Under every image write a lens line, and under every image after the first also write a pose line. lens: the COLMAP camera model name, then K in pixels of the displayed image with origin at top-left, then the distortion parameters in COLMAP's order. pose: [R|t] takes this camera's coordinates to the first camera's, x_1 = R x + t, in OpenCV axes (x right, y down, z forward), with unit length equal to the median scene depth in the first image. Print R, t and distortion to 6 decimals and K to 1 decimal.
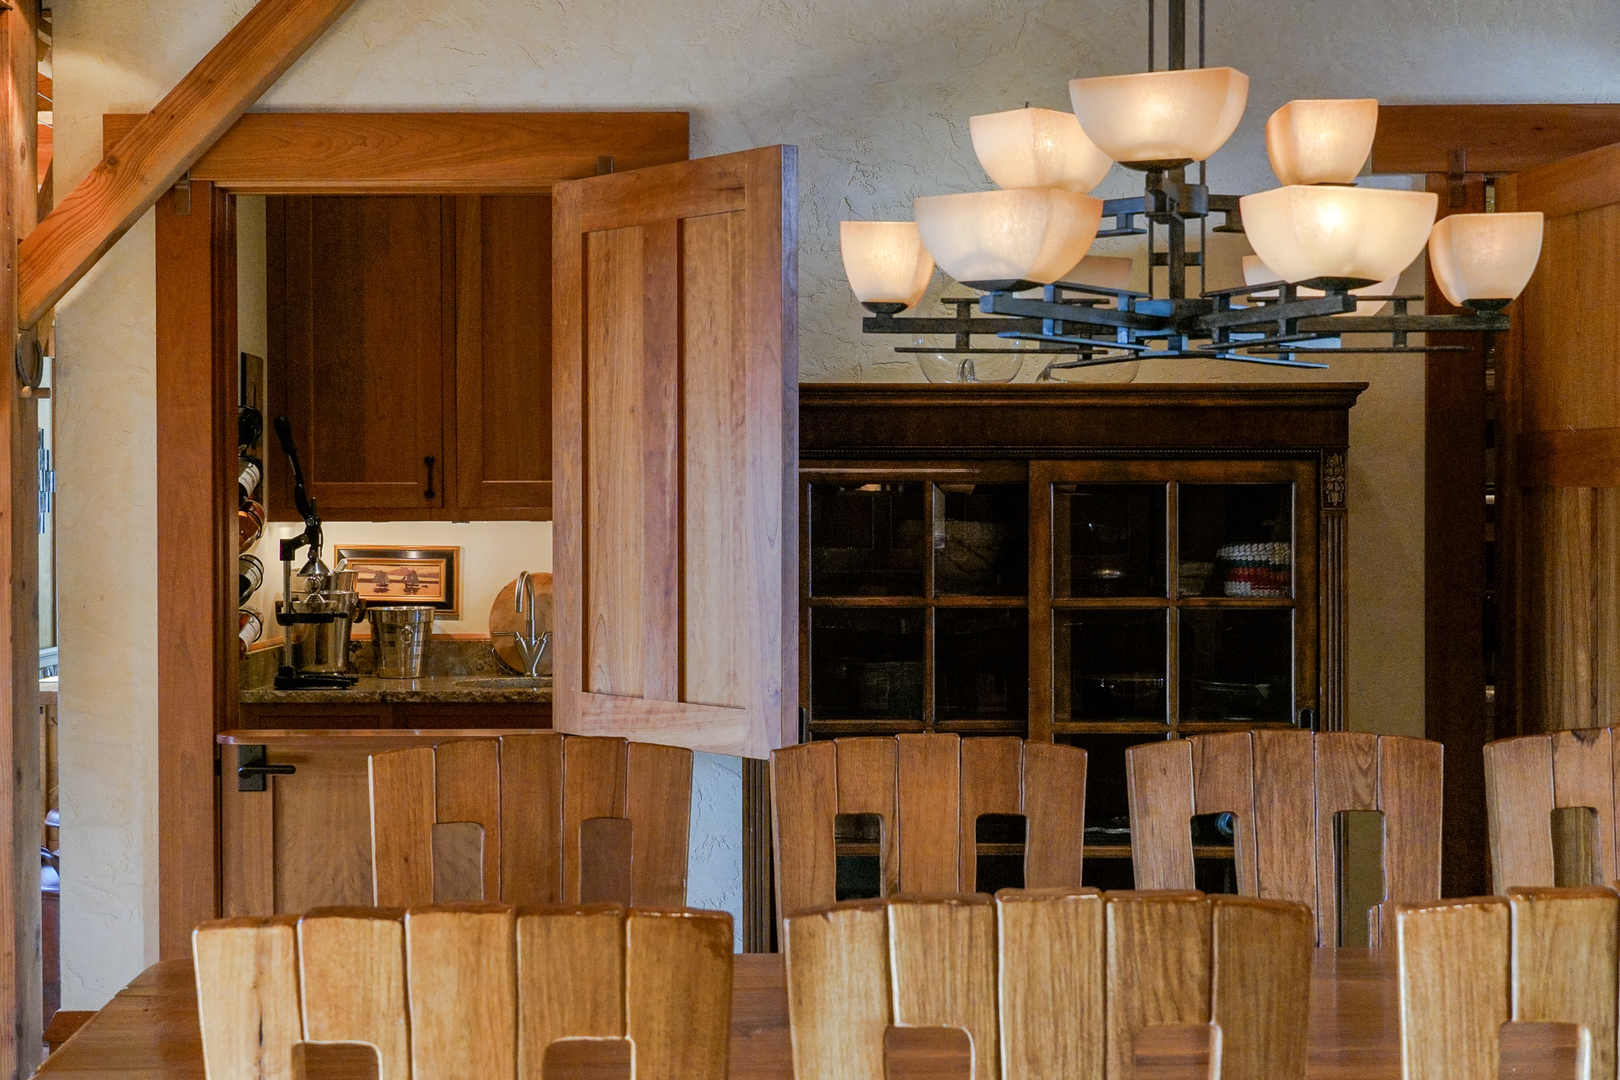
lens RADIAL K [[2363.7, 0, 800.9], [0, 2363.7, 504.3], [0, 0, 1]] dist [0.004596, 0.000000]
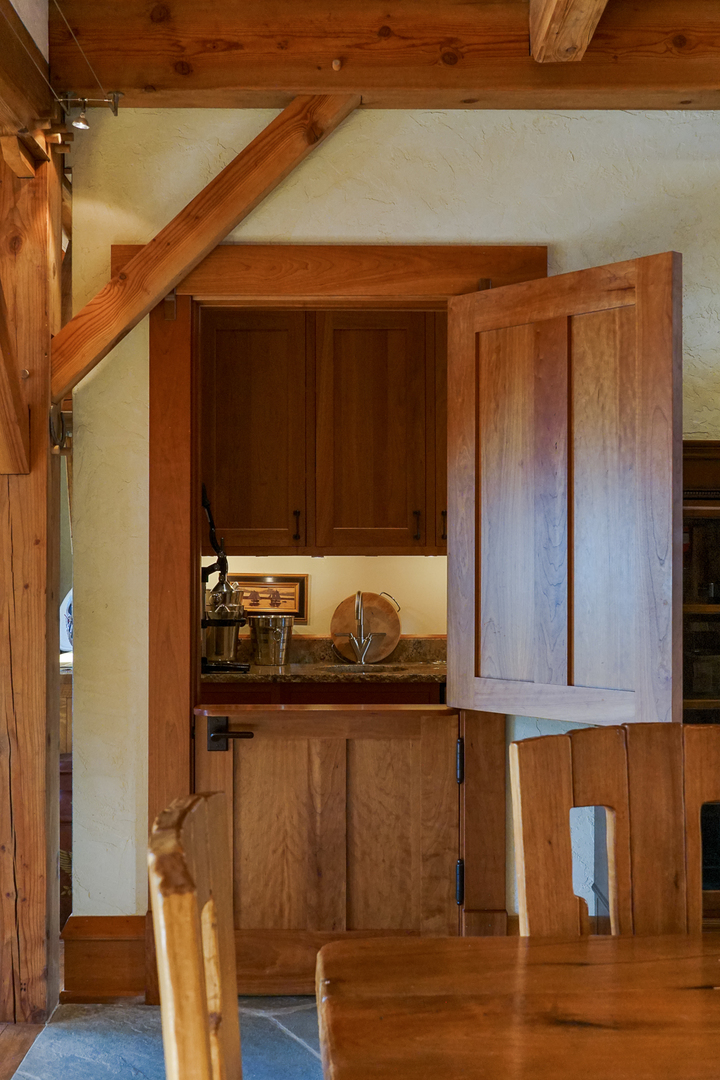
lens RADIAL K [[1290.3, 0, 354.3], [0, 1290.3, 539.3], [0, 0, 1]] dist [-0.000393, 0.000000]
pose [[0.999845, 0.003773, 0.017185, -0.171891], [-0.003395, 0.999753, -0.021973, 0.018054], [-0.017263, 0.021911, 0.999611, 0.273447]]
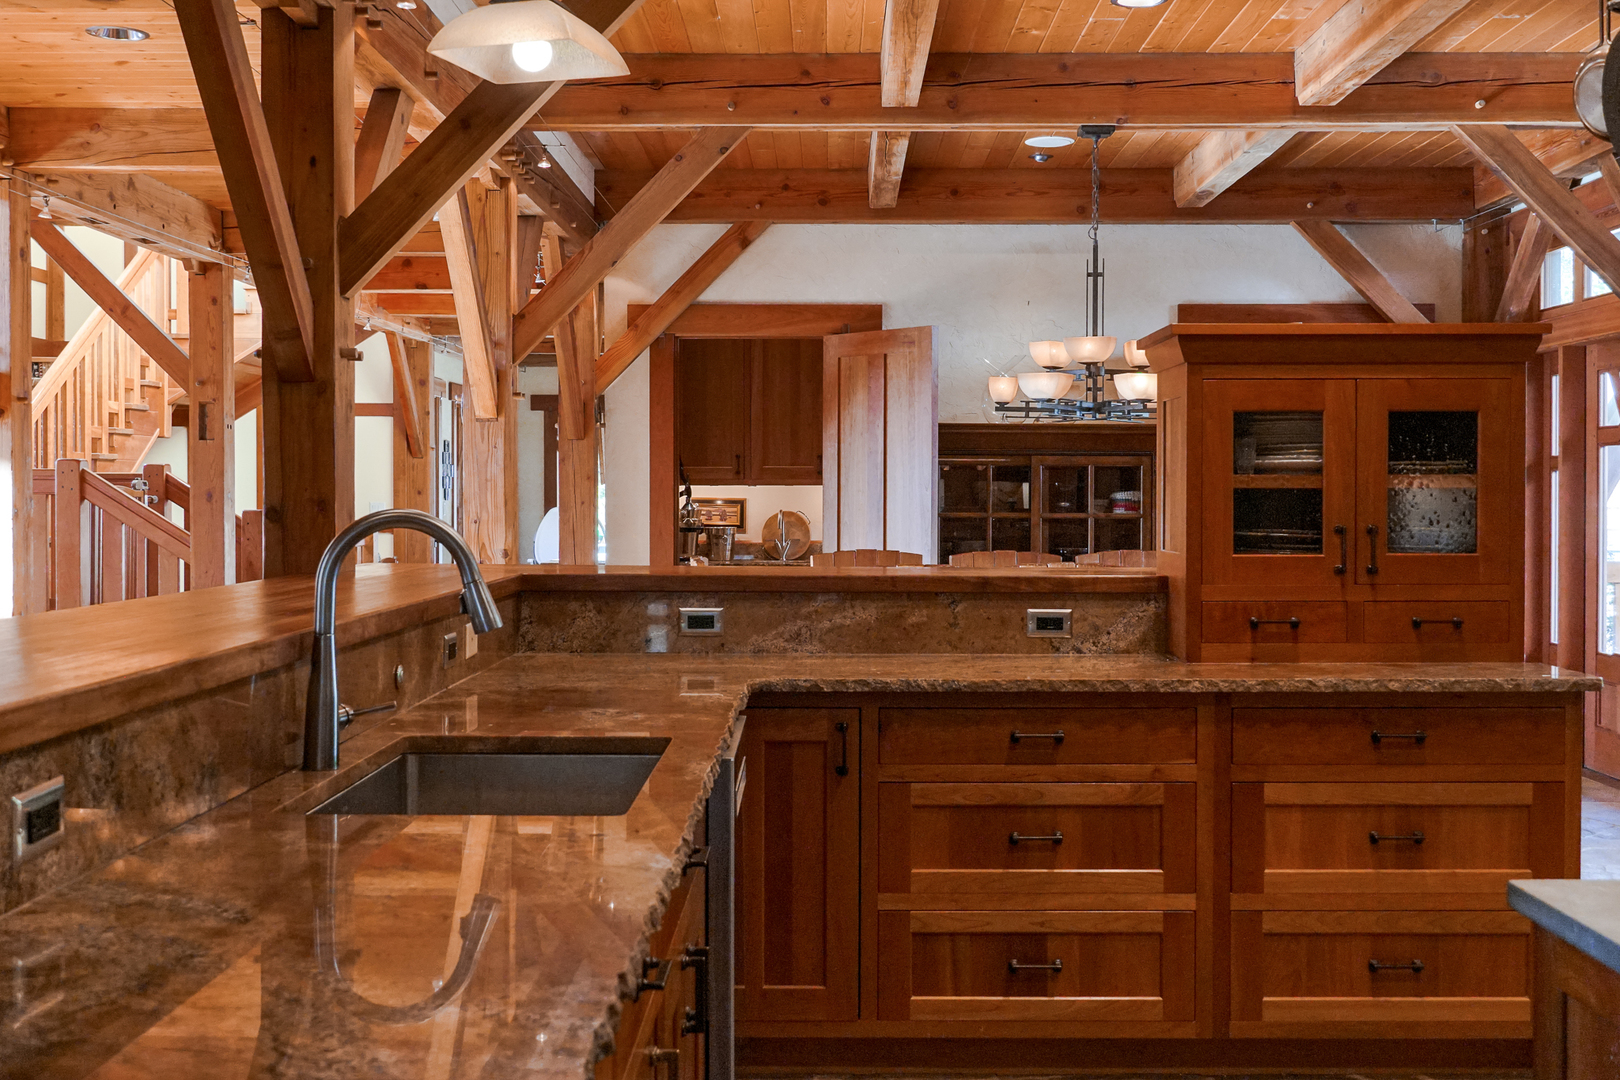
lens RADIAL K [[1794.2, 0, 798.4], [0, 1794.2, 514.3], [0, 0, 1]] dist [-0.034801, 0.000000]
pose [[0.999989, 0.004080, -0.002304, -0.125862], [-0.004062, 0.999961, 0.007853, 0.025563], [0.002336, -0.007843, 0.999967, -0.761414]]
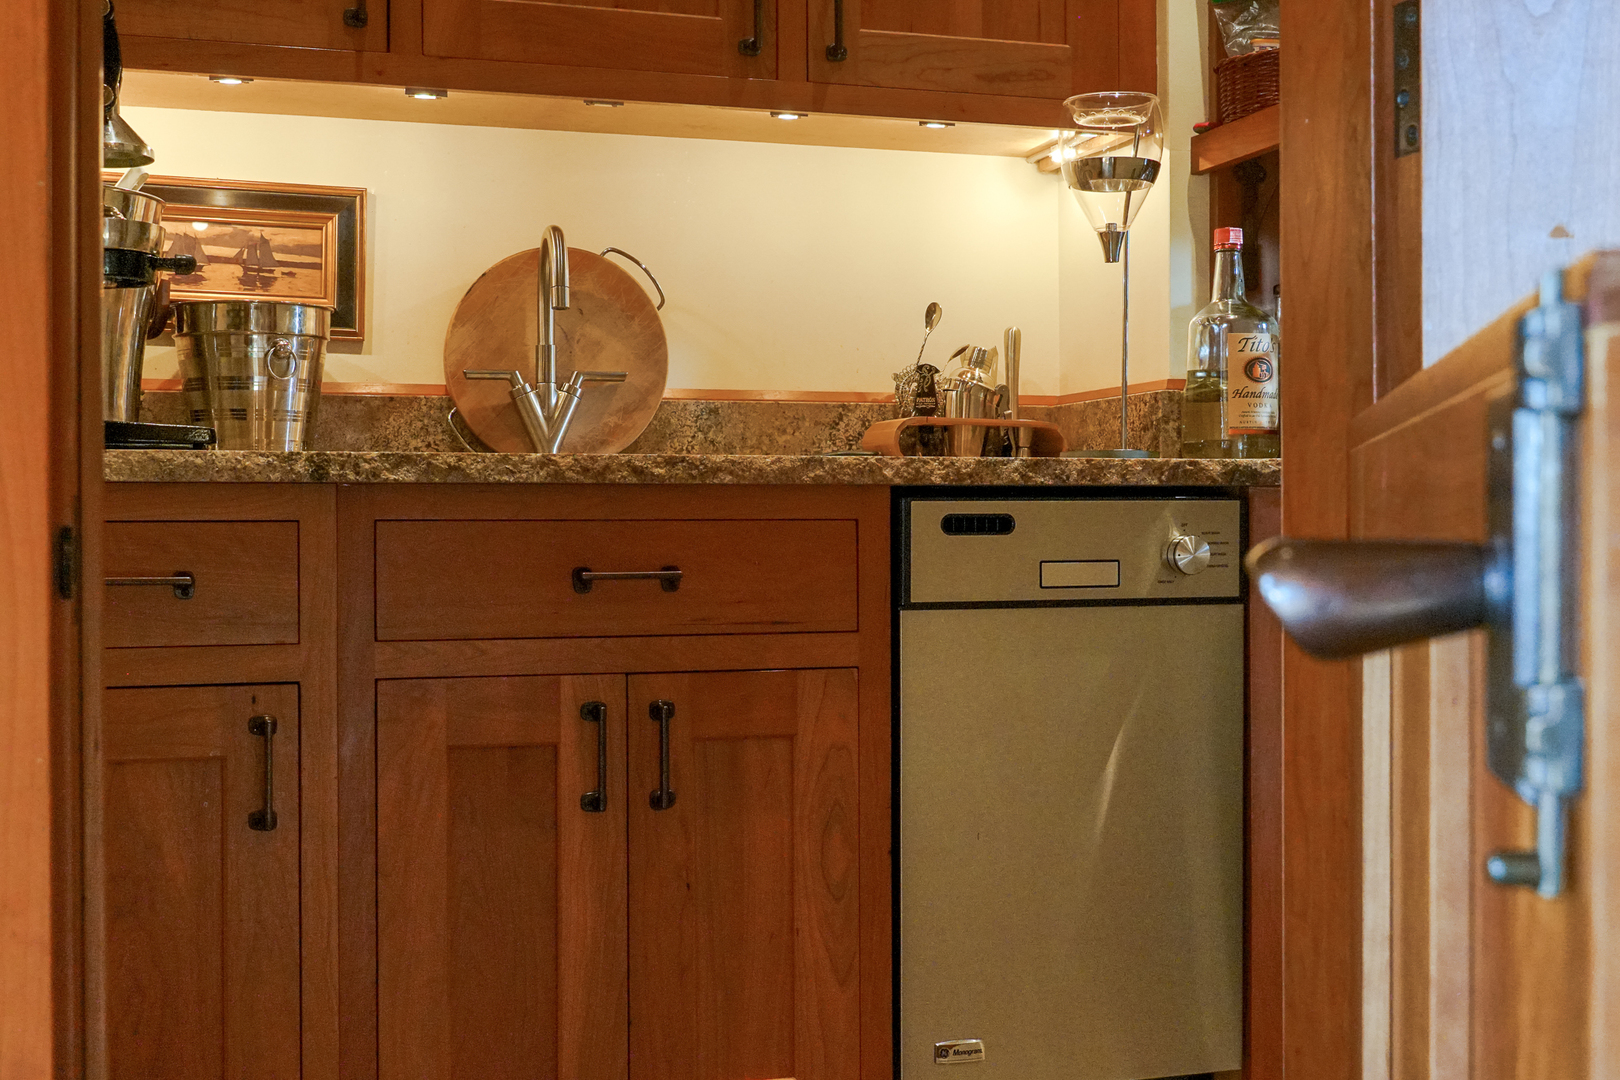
lens RADIAL K [[1935.4, 0, 810.8], [0, 1935.4, 523.3], [0, 0, 1]] dist [-0.000393, 0.000000]
pose [[0.945234, 0.002214, 0.326387, -0.244987], [-0.001267, 0.999994, -0.003114, 0.109932], [-0.326392, 0.002530, 0.945231, 0.819646]]
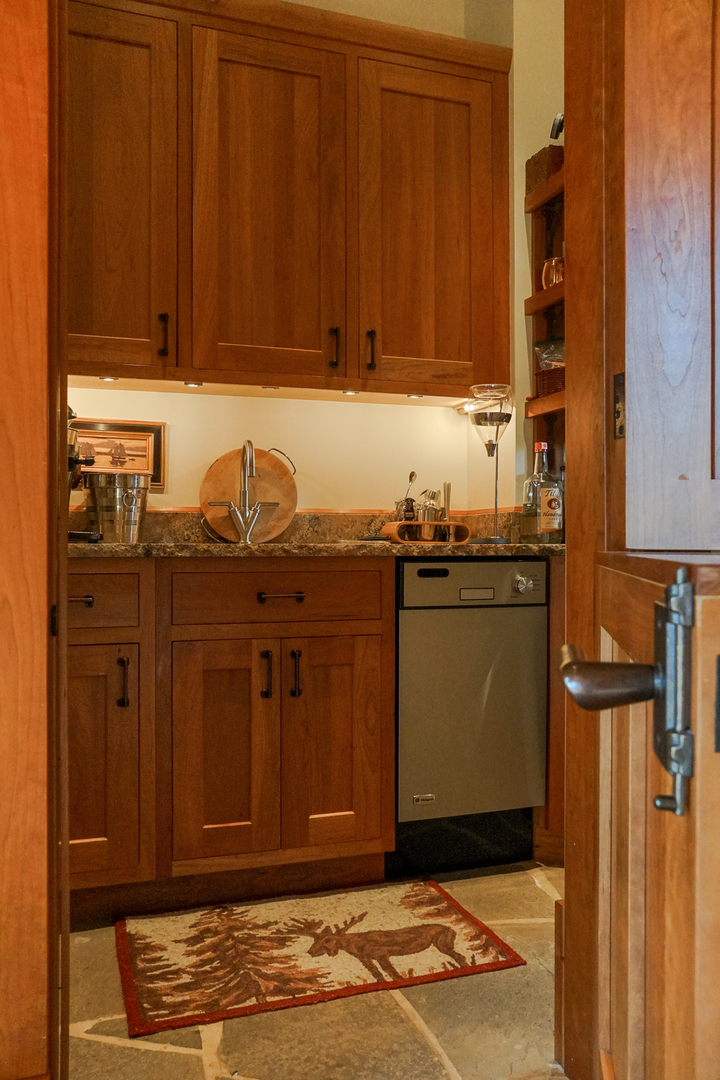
lens RADIAL K [[857.6, 0, 366.5], [0, 857.6, 548.4], [0, 0, 1]] dist [-0.028814, 0.008071]
pose [[0.940209, 0.002992, 0.340584, -0.251141], [-0.003087, 0.999995, -0.000263, 0.096795], [-0.340583, -0.000804, 0.940214, 0.812576]]
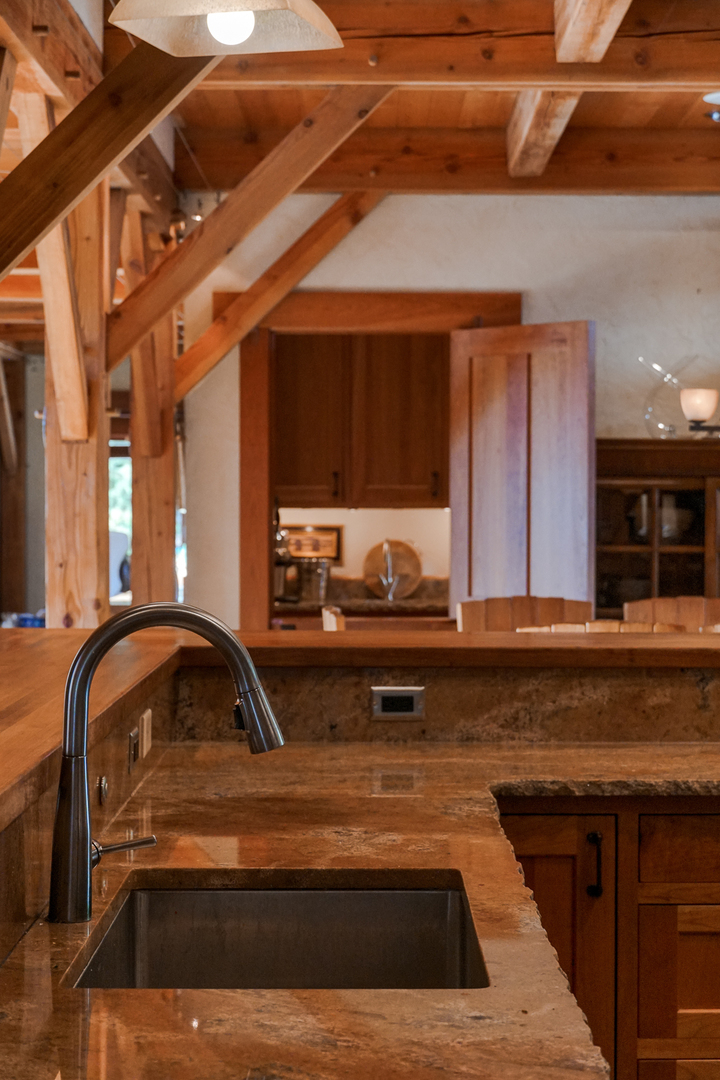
lens RADIAL K [[2179.4, 0, 364.3], [0, 2179.4, 541.2], [0, 0, 1]] dist [-0.034391, 0.000000]
pose [[0.999912, 0.004660, 0.012388, -0.197443], [-0.004857, 0.999862, 0.015899, 0.006518], [-0.012313, -0.015958, 0.999797, -0.761505]]
